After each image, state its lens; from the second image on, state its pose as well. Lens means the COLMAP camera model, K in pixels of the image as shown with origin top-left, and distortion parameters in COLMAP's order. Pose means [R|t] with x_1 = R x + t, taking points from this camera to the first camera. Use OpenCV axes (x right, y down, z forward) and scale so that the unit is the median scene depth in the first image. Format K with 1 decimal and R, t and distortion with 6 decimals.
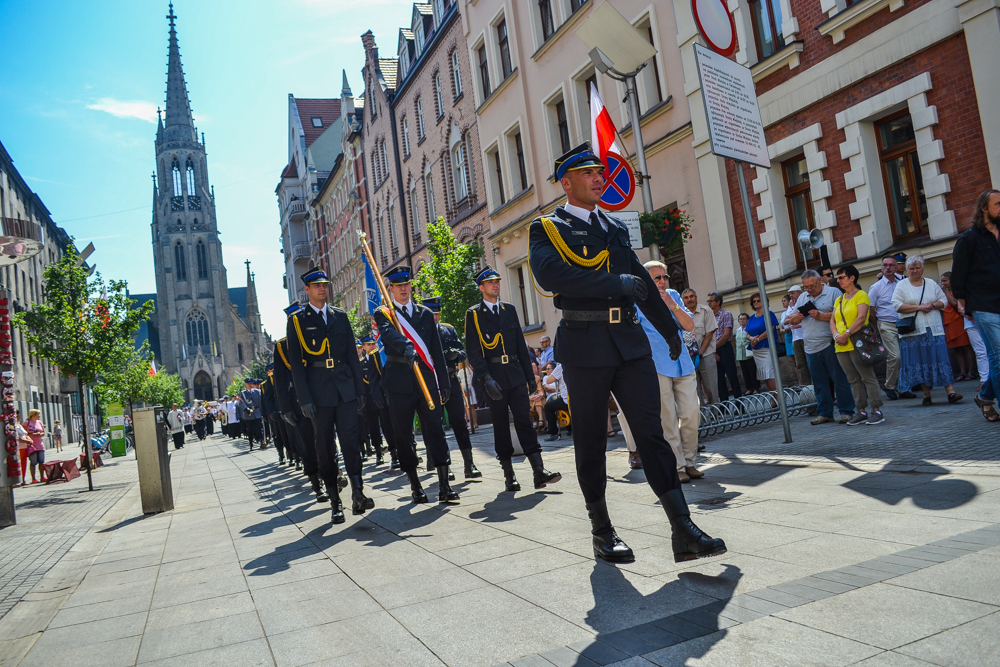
lens RADIAL K [[799.0, 0, 497.9], [0, 799.0, 328.3], [0, 0, 1]] dist [-0.084828, 0.014829]
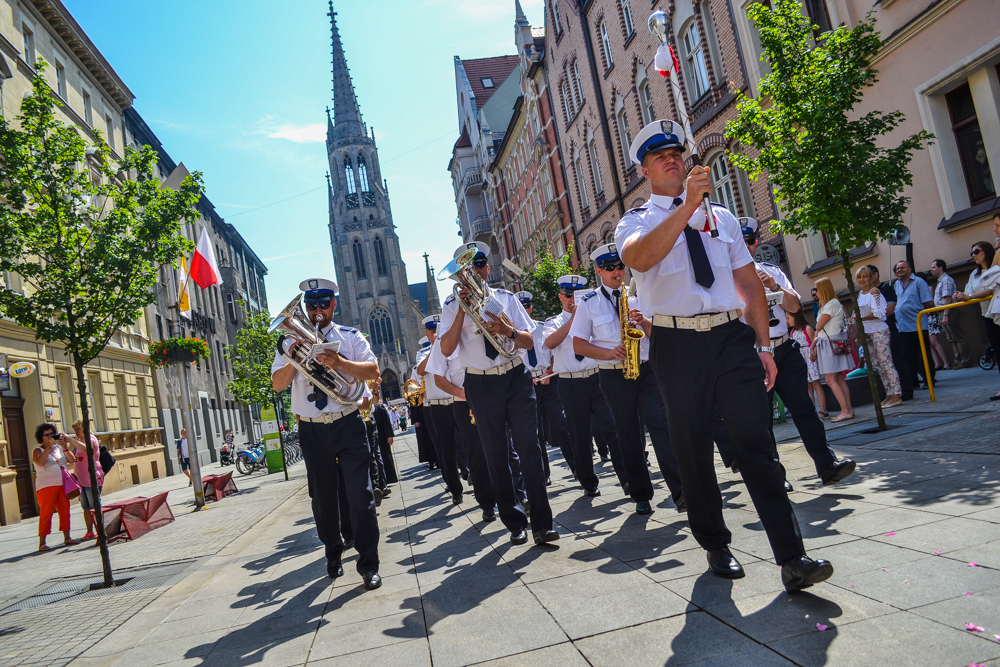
lens RADIAL K [[799.0, 0, 497.9], [0, 799.0, 328.3], [0, 0, 1]] dist [-0.084828, 0.014829]
pose [[0.972924, -0.064747, -0.221872, -0.039540], [0.067505, 0.997707, 0.004862, 0.014836], [0.221049, -0.019708, 0.975064, 0.134208]]
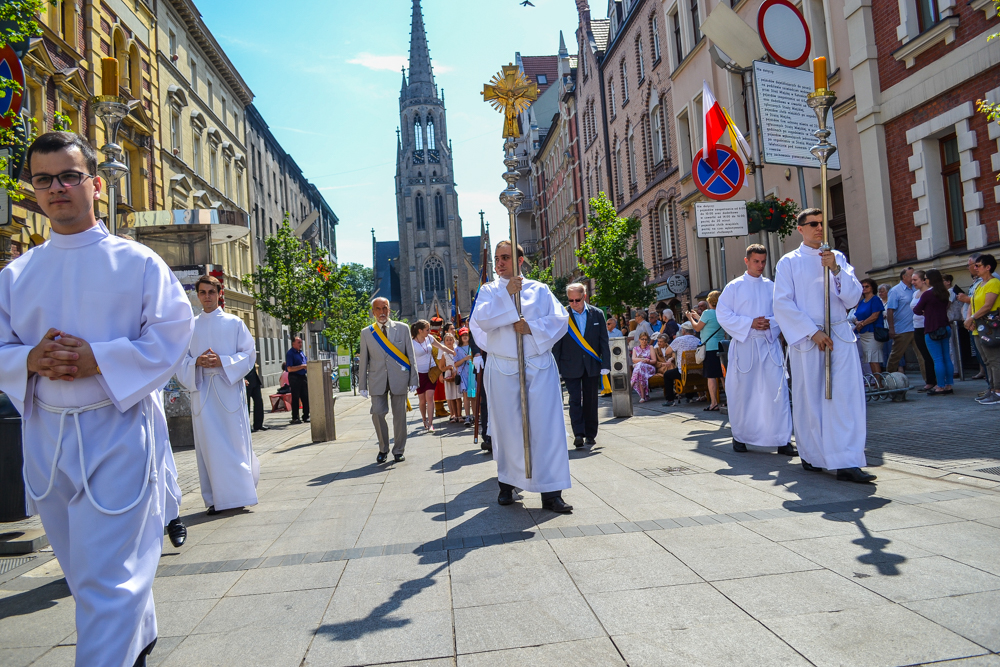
lens RADIAL K [[799.0, 0, 497.9], [0, 799.0, 328.3], [0, 0, 1]] dist [-0.084828, 0.014829]
pose [[0.956828, 0.044770, -0.287187, 0.029980], [-0.026244, 0.997337, 0.068039, -0.006776], [0.289468, -0.057565, 0.955455, -0.022048]]
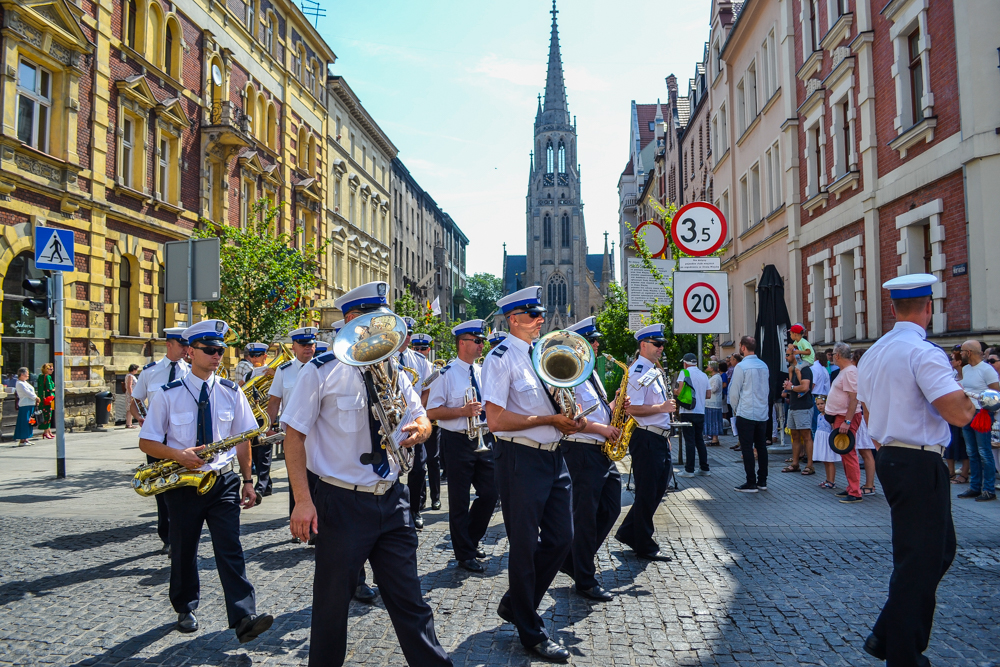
lens RADIAL K [[799.0, 0, 497.9], [0, 799.0, 328.3], [0, 0, 1]] dist [-0.084828, 0.014829]
pose [[0.891668, 0.096770, -0.442227, 0.116035], [-0.073692, 0.994883, 0.069118, -0.036641], [0.446652, -0.029042, 0.894236, -0.144095]]
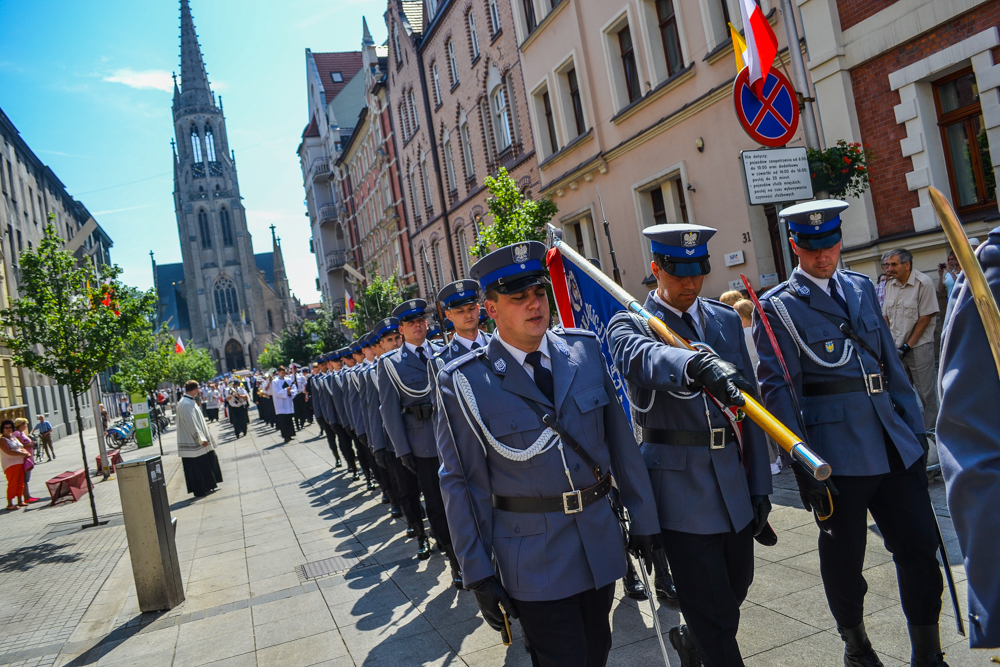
lens RADIAL K [[796.6, 0, 498.9], [0, 796.6, 327.1], [0, 0, 1]] dist [-0.083682, 0.013203]
pose [[0.998695, -0.038177, -0.033913, -0.014539], [0.040036, 0.997631, 0.055945, -0.006162], [0.031697, -0.057230, 0.997858, 0.048167]]
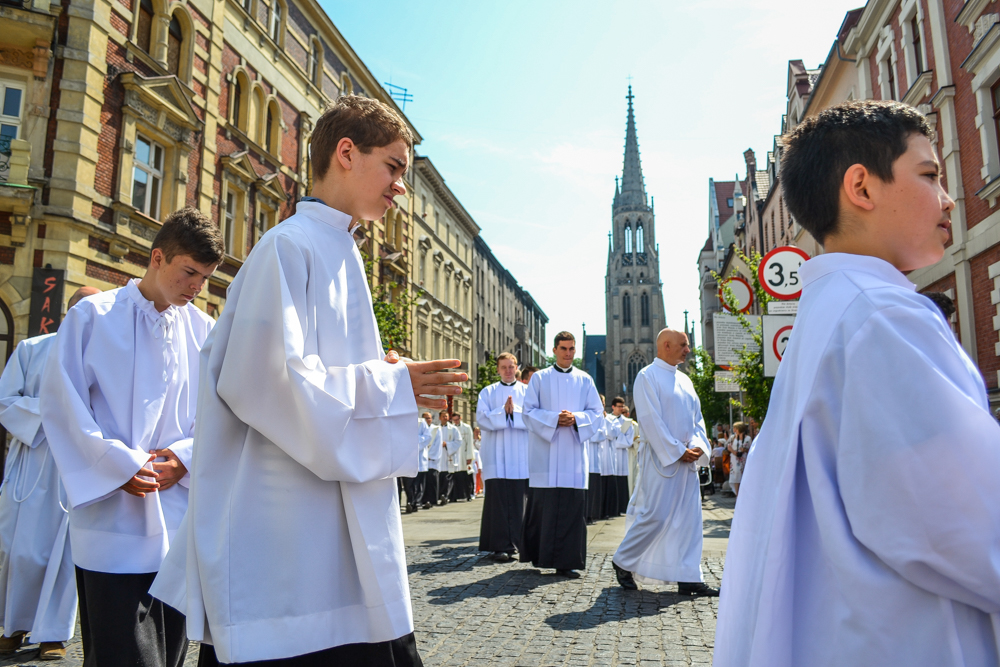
lens RADIAL K [[796.6, 0, 498.9], [0, 796.6, 327.1], [0, 0, 1]] dist [-0.083682, 0.013203]
pose [[0.844246, 0.043637, -0.534176, 0.116040], [-0.069559, 0.997171, -0.028477, -0.027139], [0.531423, 0.061198, 0.844893, -0.148440]]
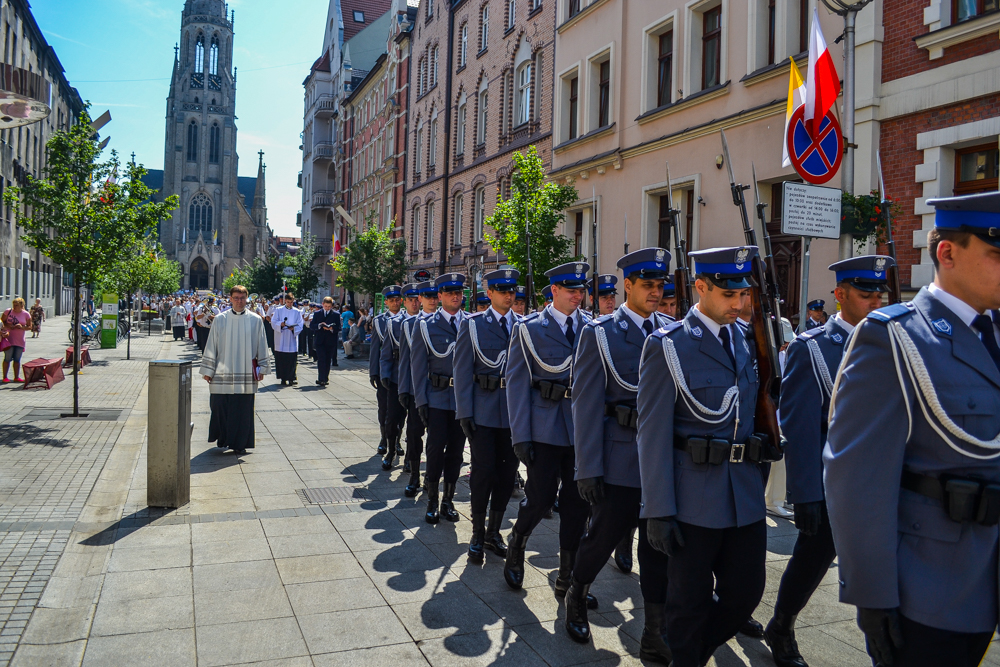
lens RADIAL K [[799.0, 0, 497.9], [0, 799.0, 328.3], [0, 0, 1]] dist [-0.084828, 0.014829]
pose [[0.987845, 0.154745, 0.014705, -0.024386], [-0.155440, 0.983888, 0.088337, -0.005560], [-0.000798, -0.089549, 0.995982, 0.042353]]
